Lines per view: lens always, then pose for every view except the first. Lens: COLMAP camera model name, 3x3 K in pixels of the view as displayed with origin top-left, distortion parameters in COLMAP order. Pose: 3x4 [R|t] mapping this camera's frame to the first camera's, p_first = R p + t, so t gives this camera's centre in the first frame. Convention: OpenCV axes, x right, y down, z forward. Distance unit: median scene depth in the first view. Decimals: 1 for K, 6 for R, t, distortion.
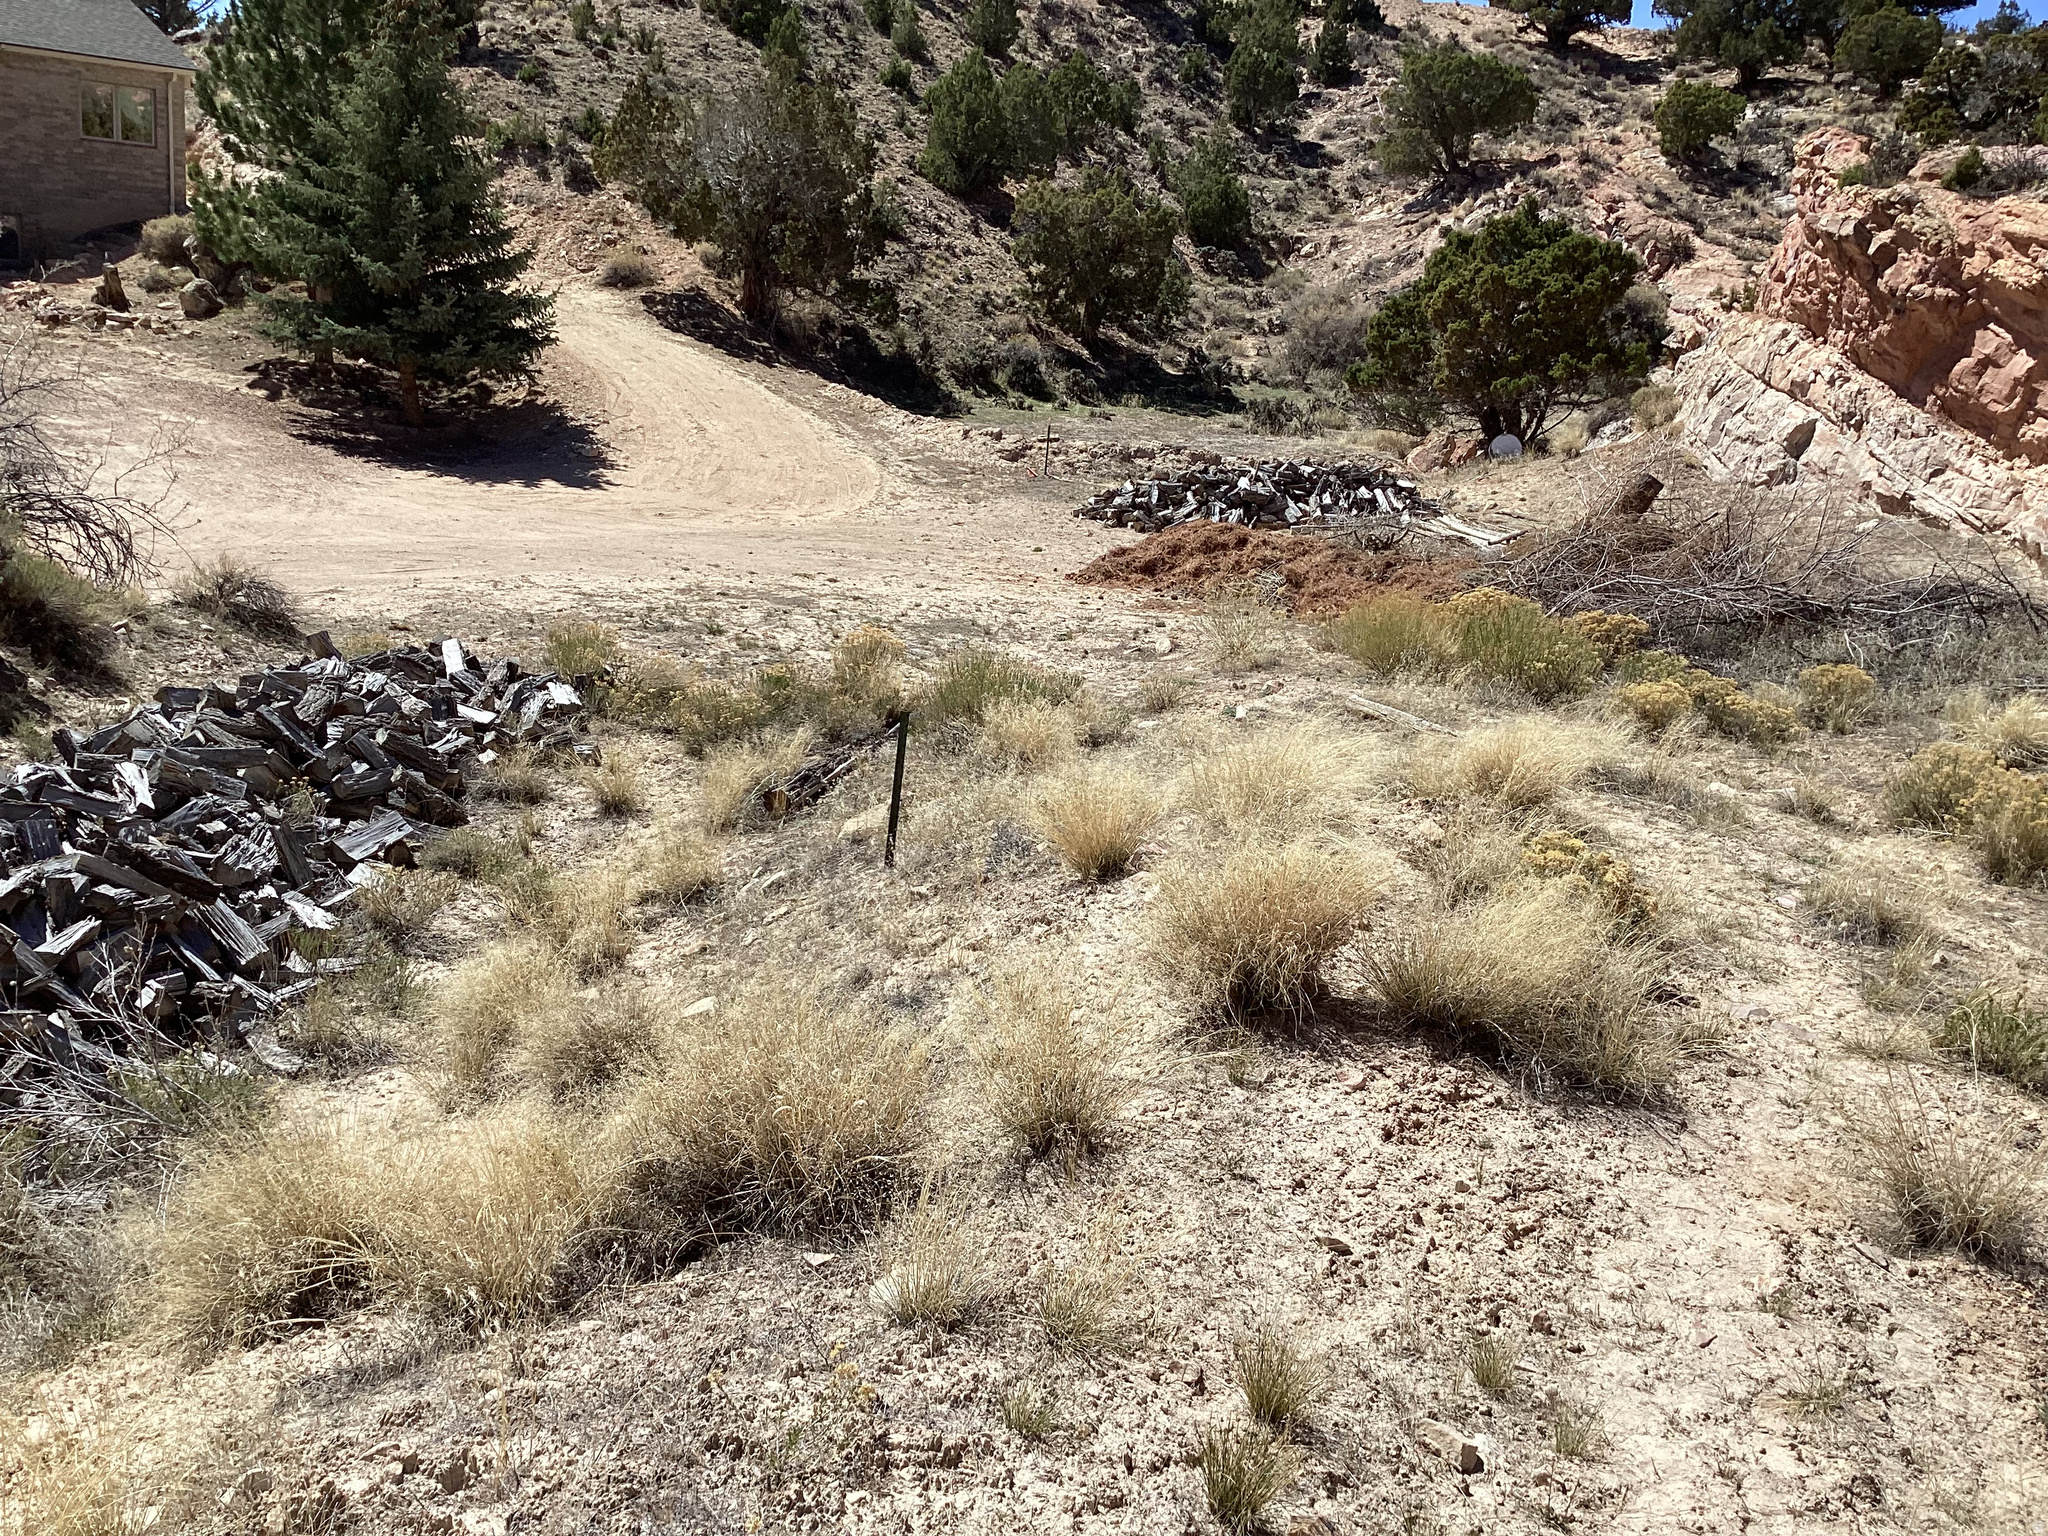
lens RADIAL K [[1864.8, 0, 1027.6], [0, 1864.8, 769.4], [0, 0, 1]] dist [0.058468, -0.029174]
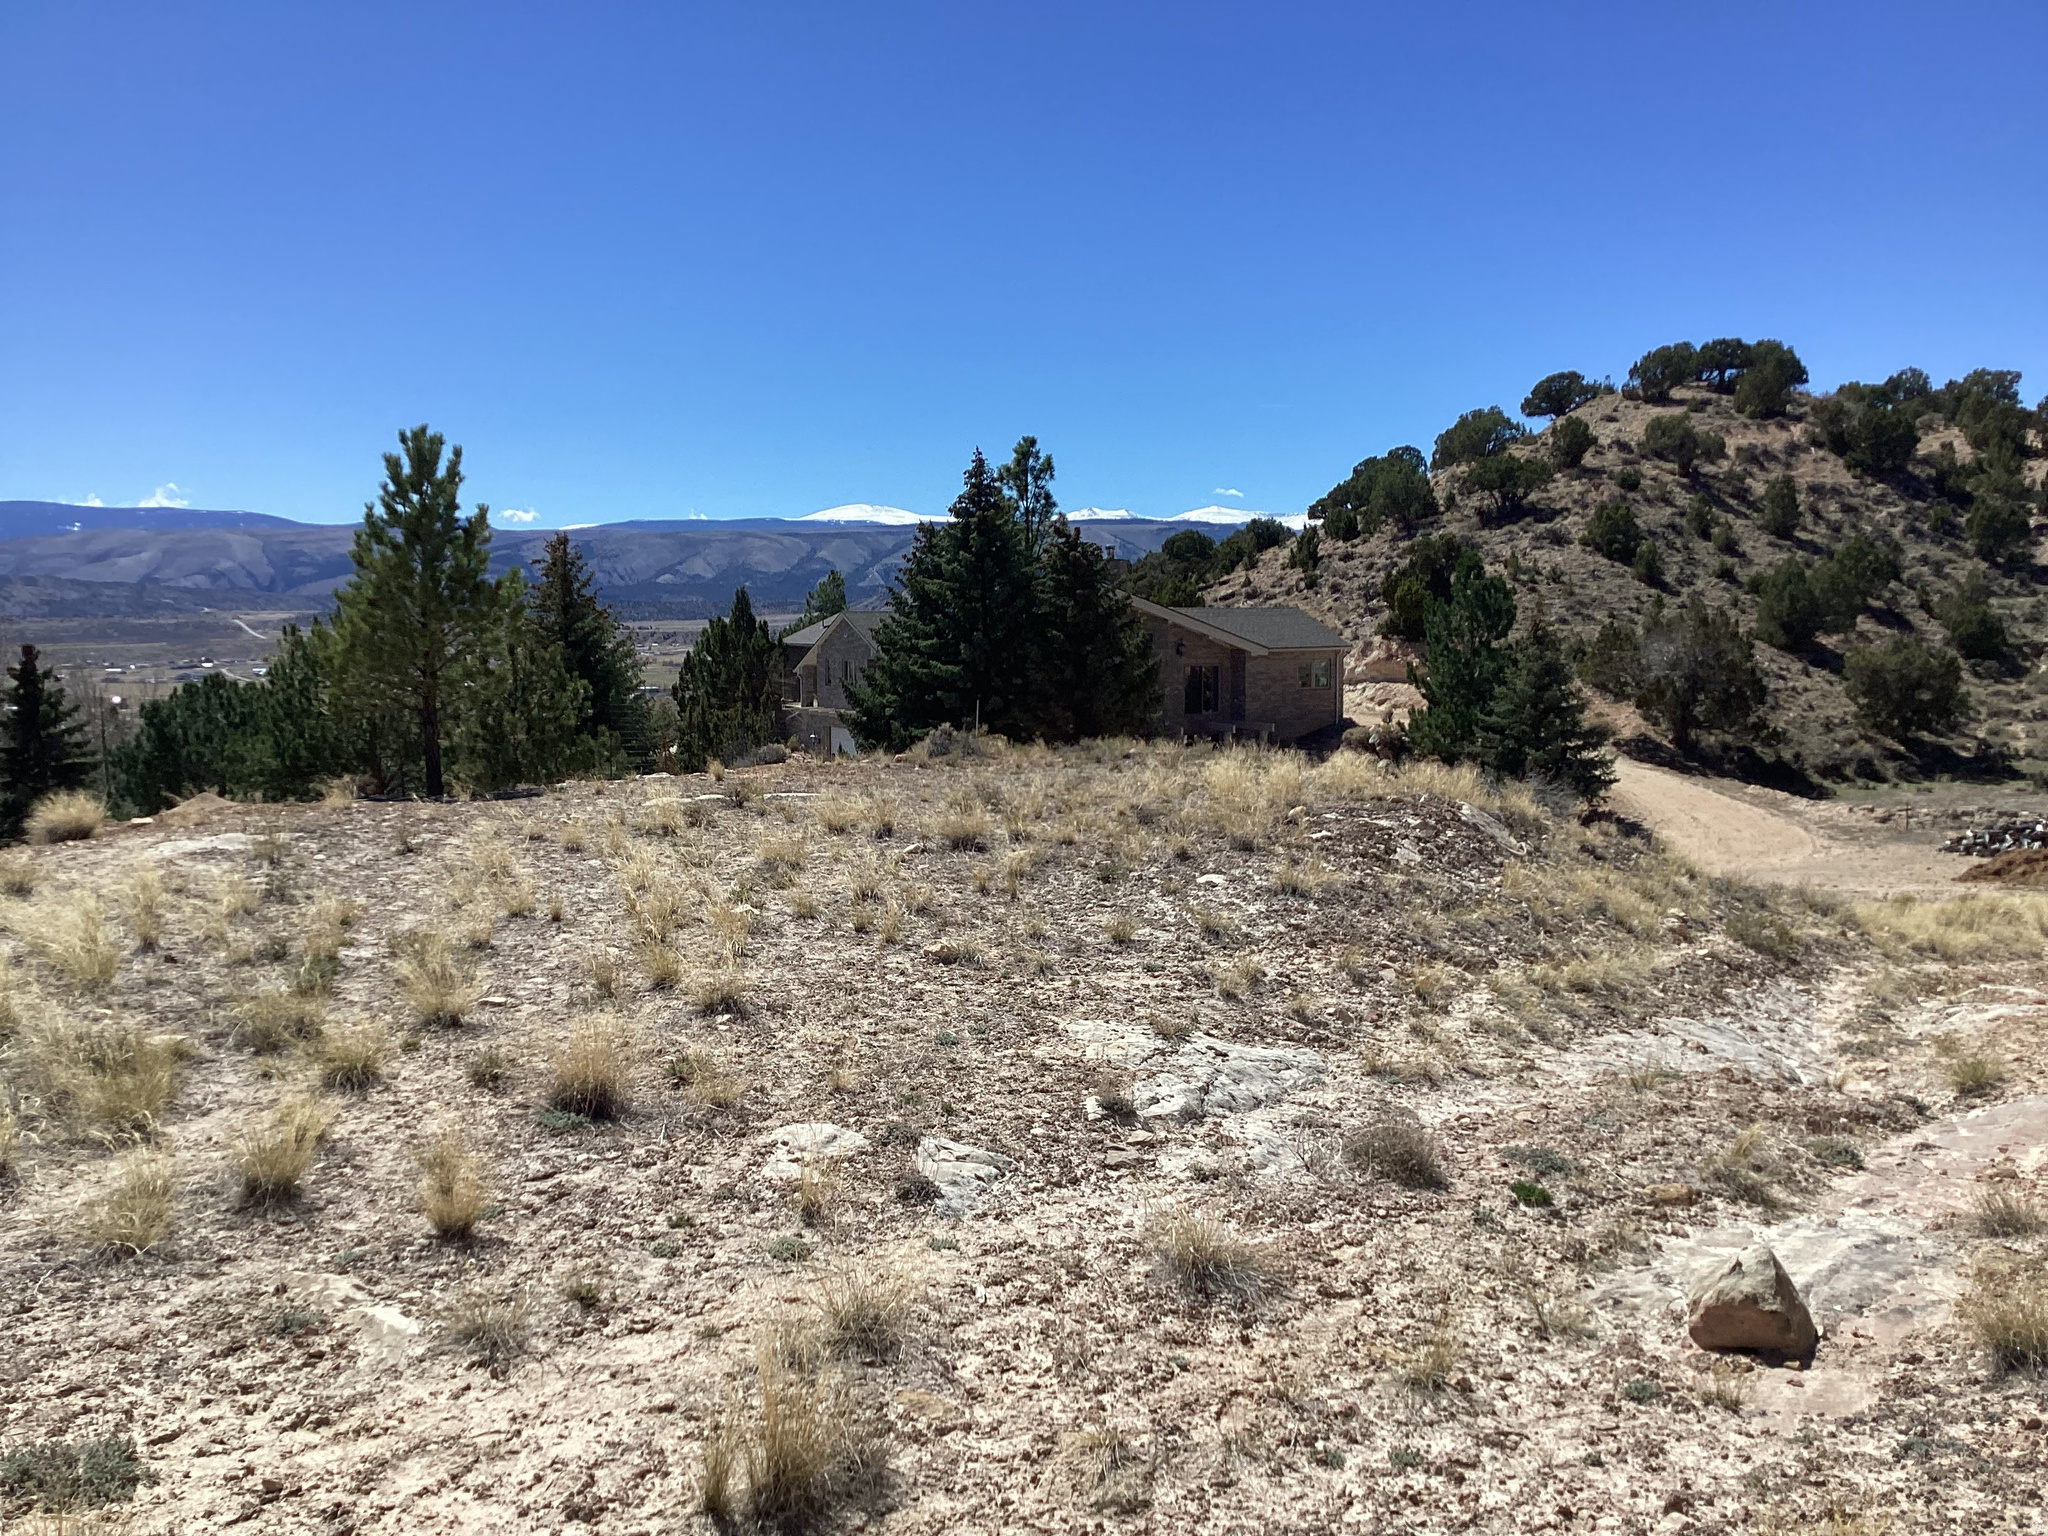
lens RADIAL K [[1864.8, 0, 1014.2], [0, 1864.8, 777.0], [0, 0, 1]] dist [0.058468, -0.029174]
pose [[0.931997, -0.083418, -0.352737, -0.106398], [0.014913, 0.981158, -0.192631, 0.092712], [0.362160, 0.174271, 0.915680, -0.705769]]
